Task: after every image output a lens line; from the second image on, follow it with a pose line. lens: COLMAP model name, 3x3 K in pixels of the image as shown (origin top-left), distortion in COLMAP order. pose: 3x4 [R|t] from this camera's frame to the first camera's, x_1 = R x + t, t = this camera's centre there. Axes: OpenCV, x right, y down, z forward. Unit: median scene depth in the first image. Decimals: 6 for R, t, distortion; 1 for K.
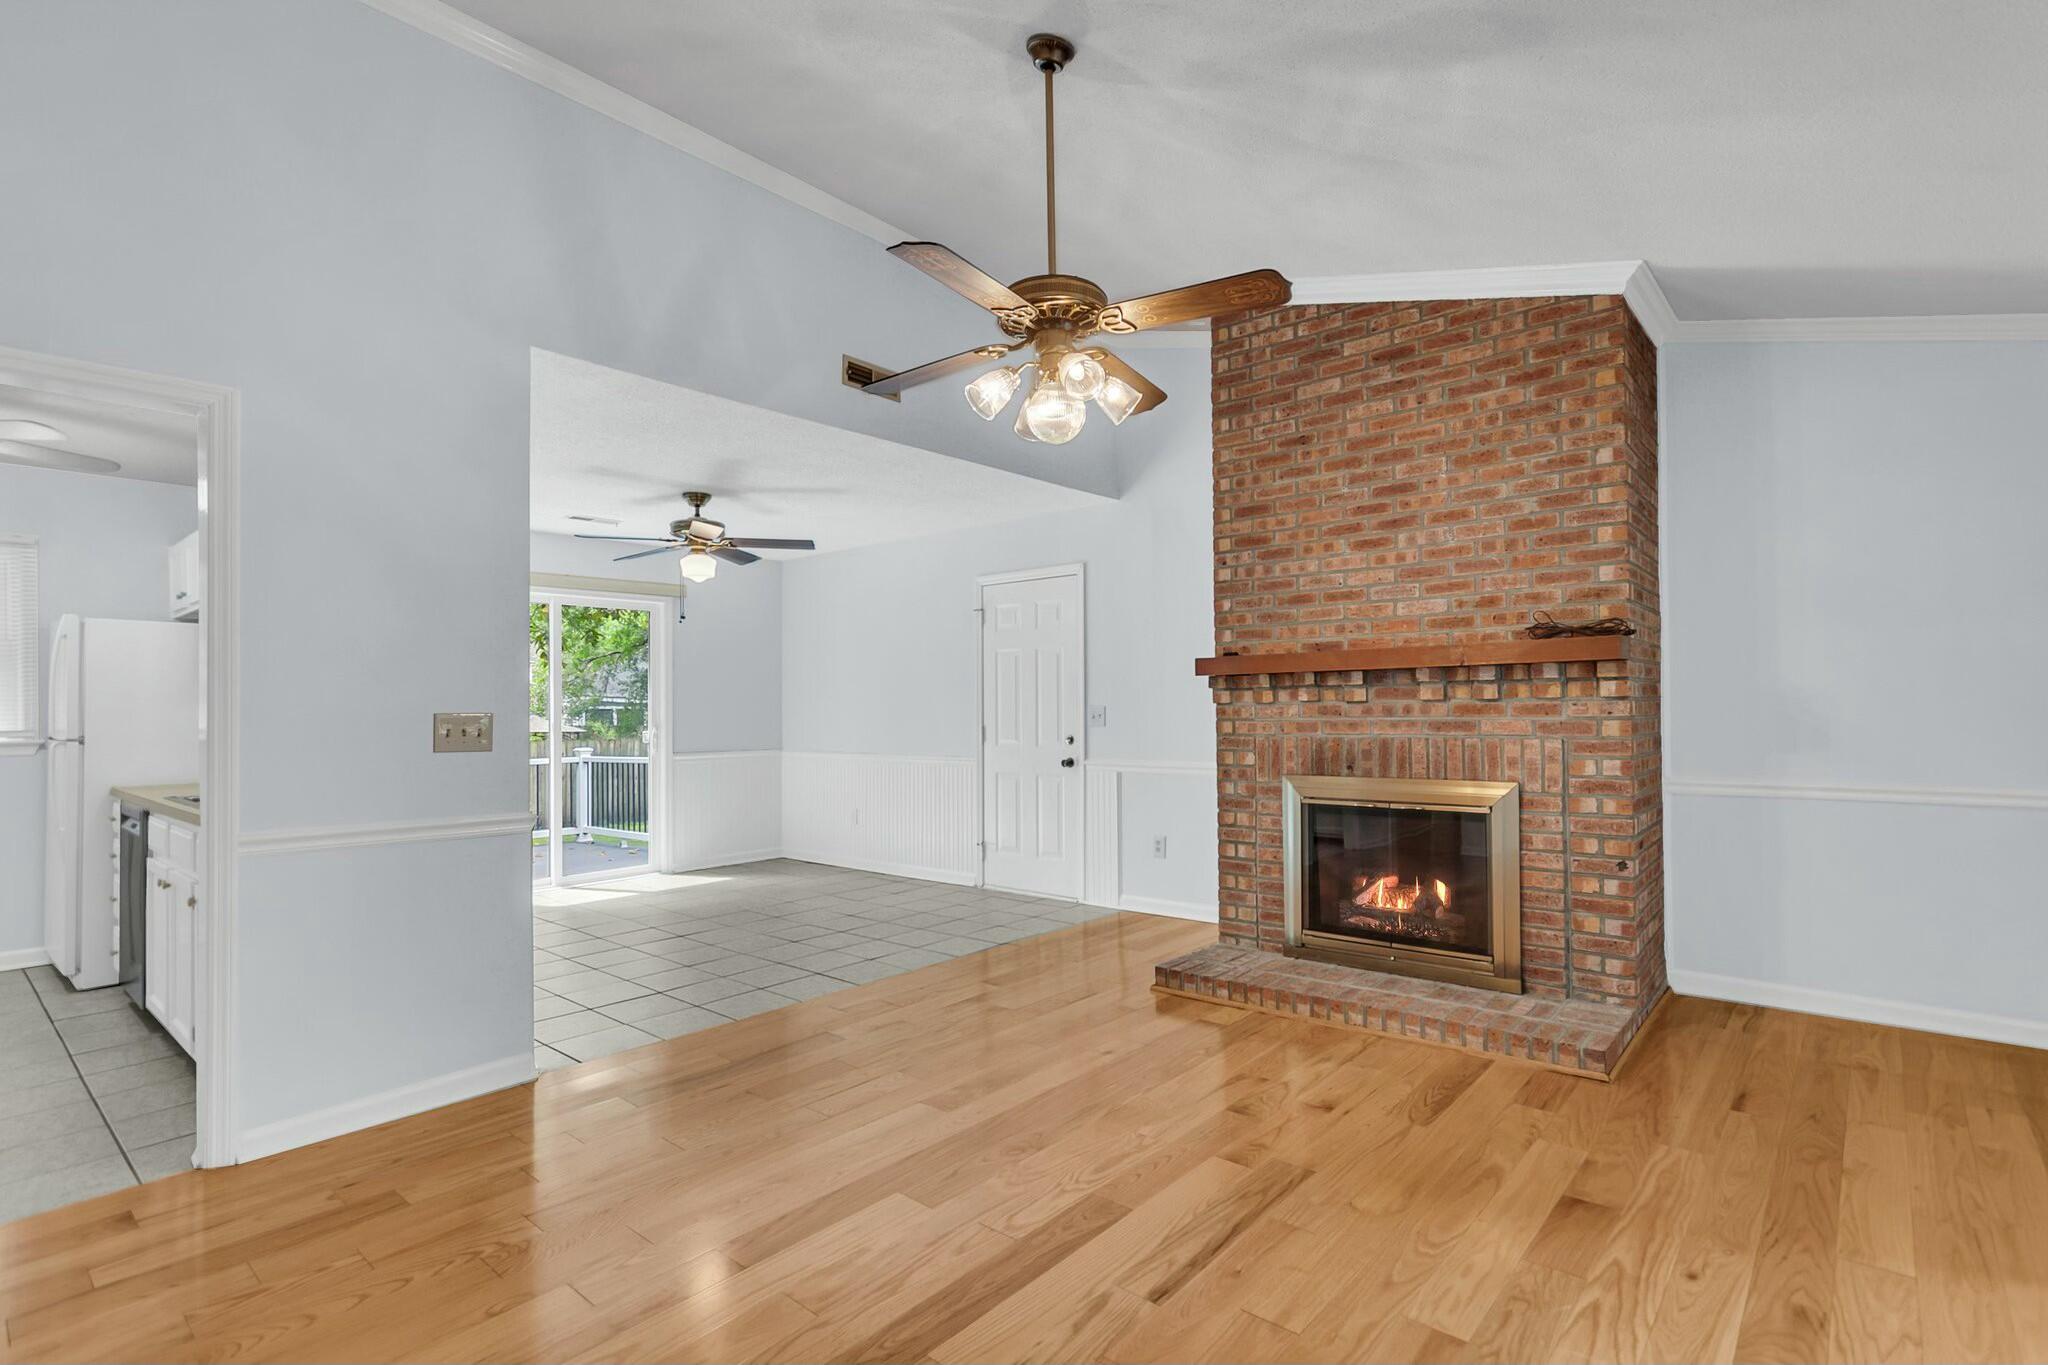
lens RADIAL K [[977.1, 0, 1015.9], [0, 977.1, 699.4], [0, 0, 1]] dist [-0.002214, 0.007921]
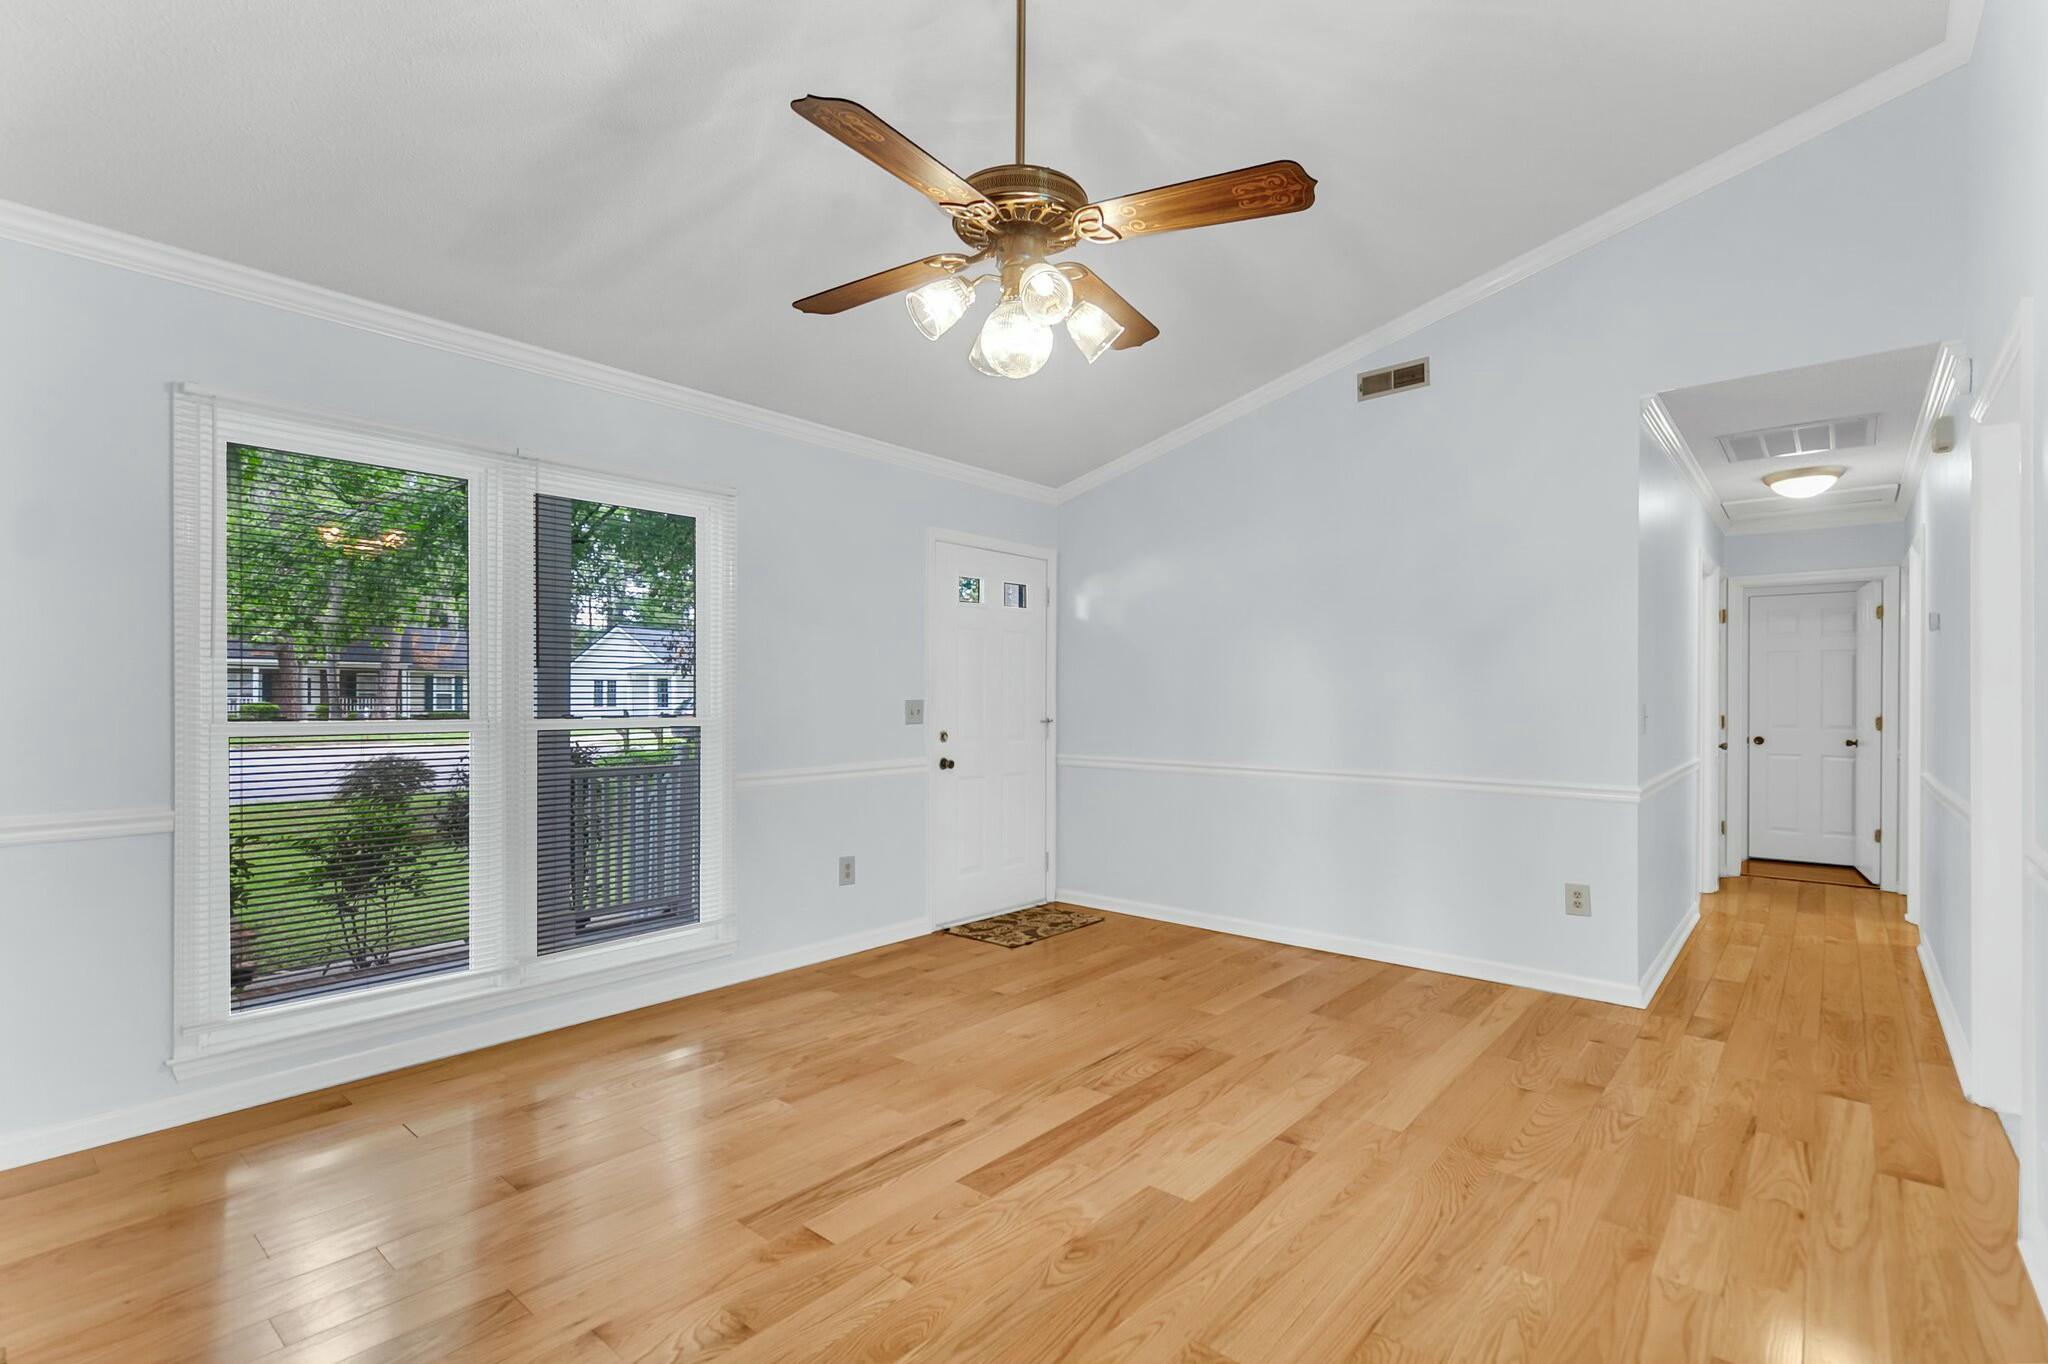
lens RADIAL K [[966.3, 0, 1043.4], [0, 966.3, 699.7], [0, 0, 1]] dist [0.001288, 0.000173]
pose [[-0.999599, 0.009829, -0.026549, 0.027395], [0.009980, 0.999935, -0.005585, 0.006941], [0.026492, -0.005848, -0.999632, 1.179119]]
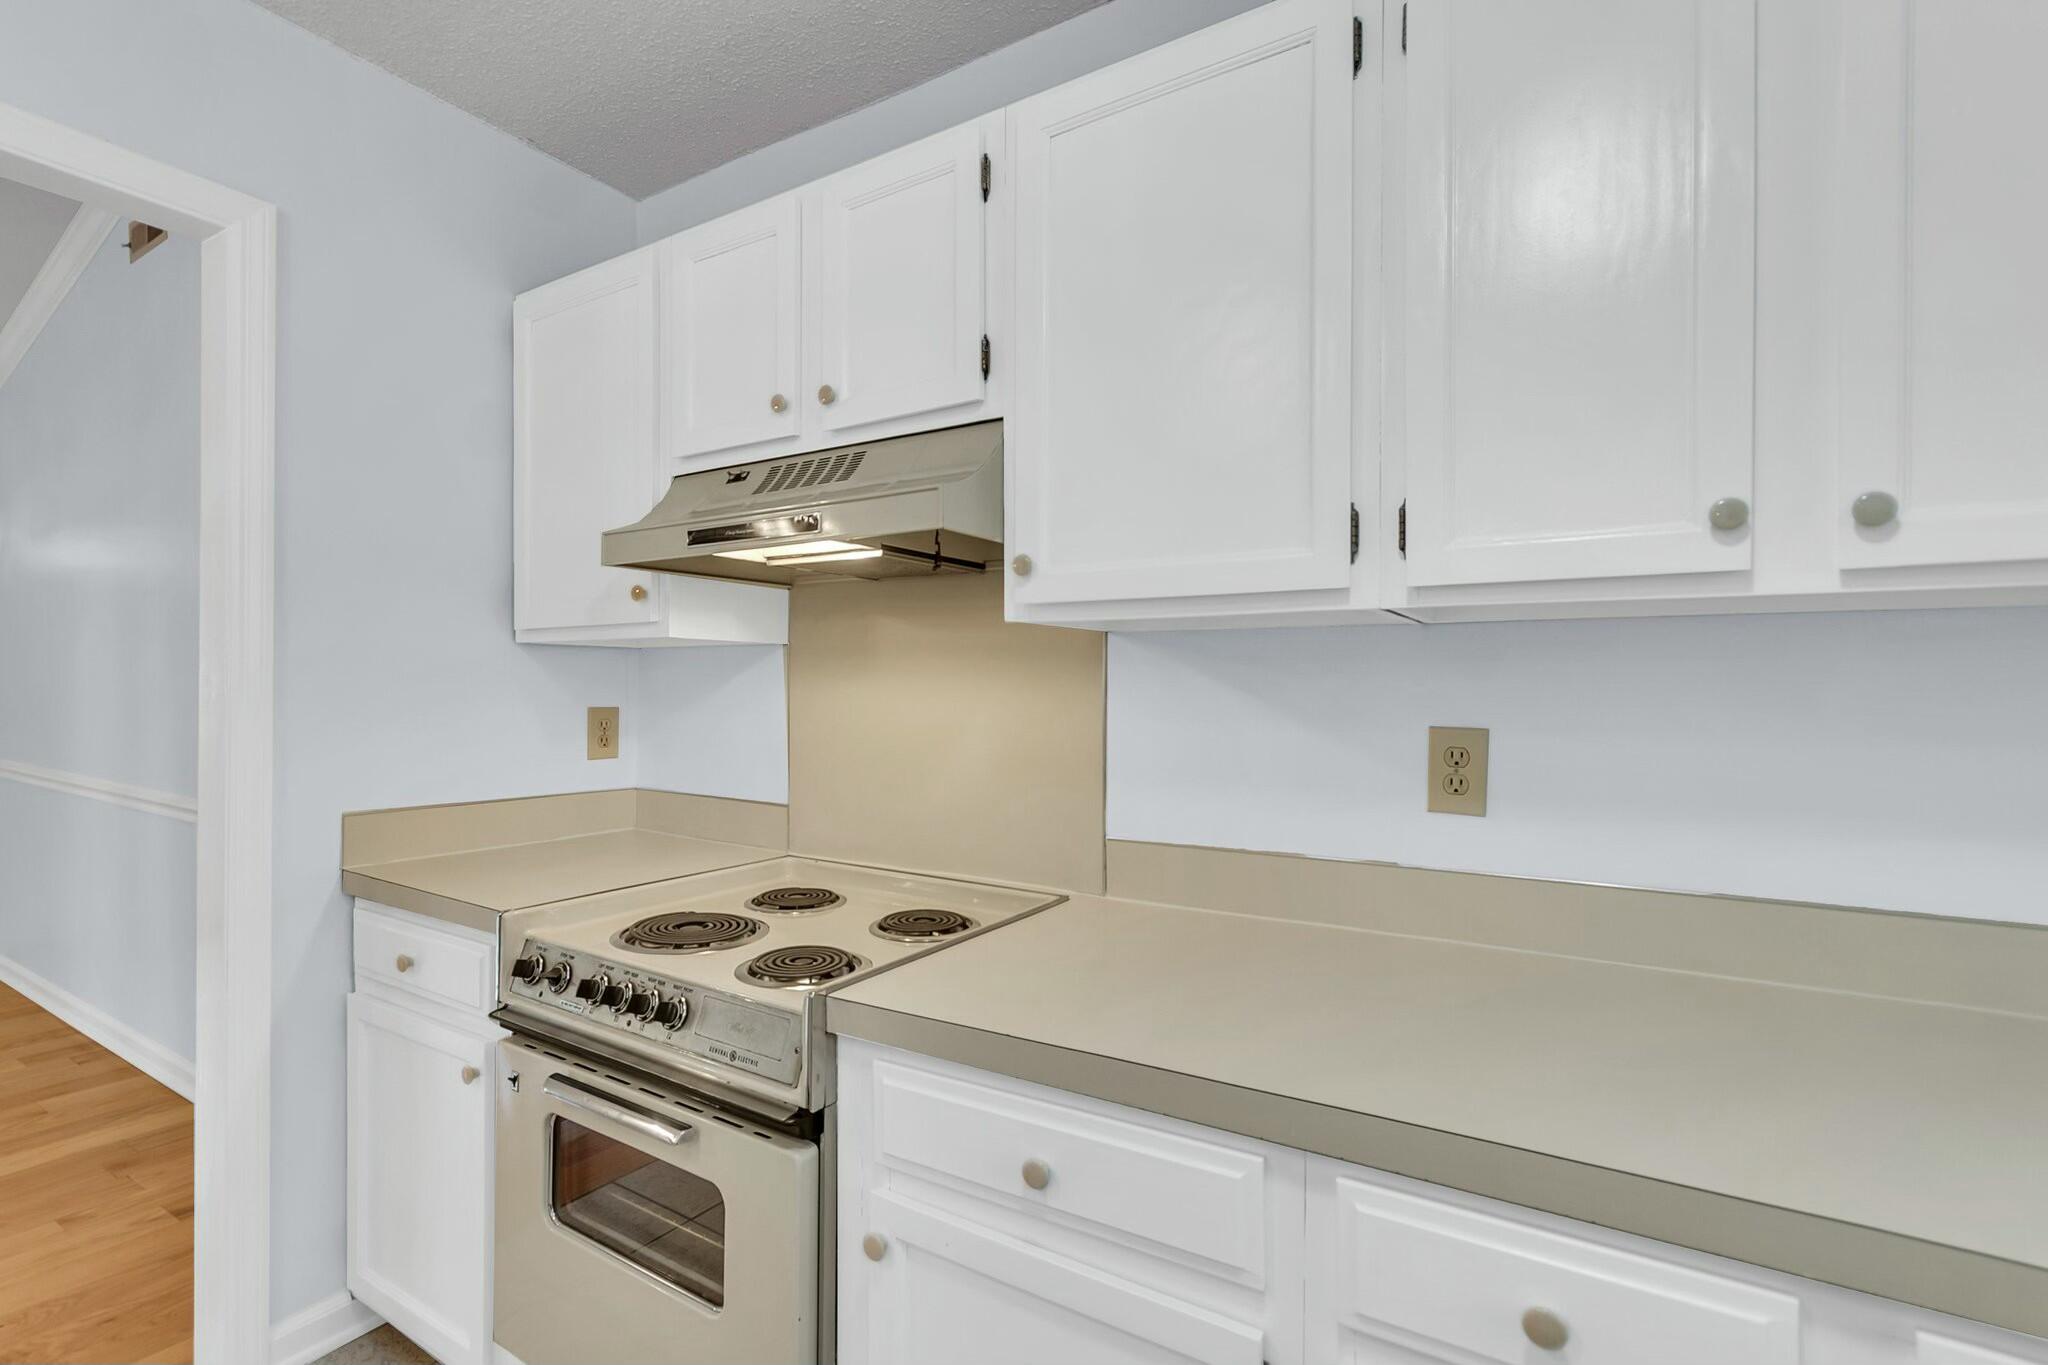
lens RADIAL K [[954.4, 0, 1029.6], [0, 954.4, 684.0], [0, 0, 1]] dist [0.001635, 0.000416]
pose [[-0.988362, 0.001680, -0.152108, -0.981127], [0.002602, 0.999979, -0.005861, 0.006949], [0.152095, -0.006189, -0.988347, 0.955163]]
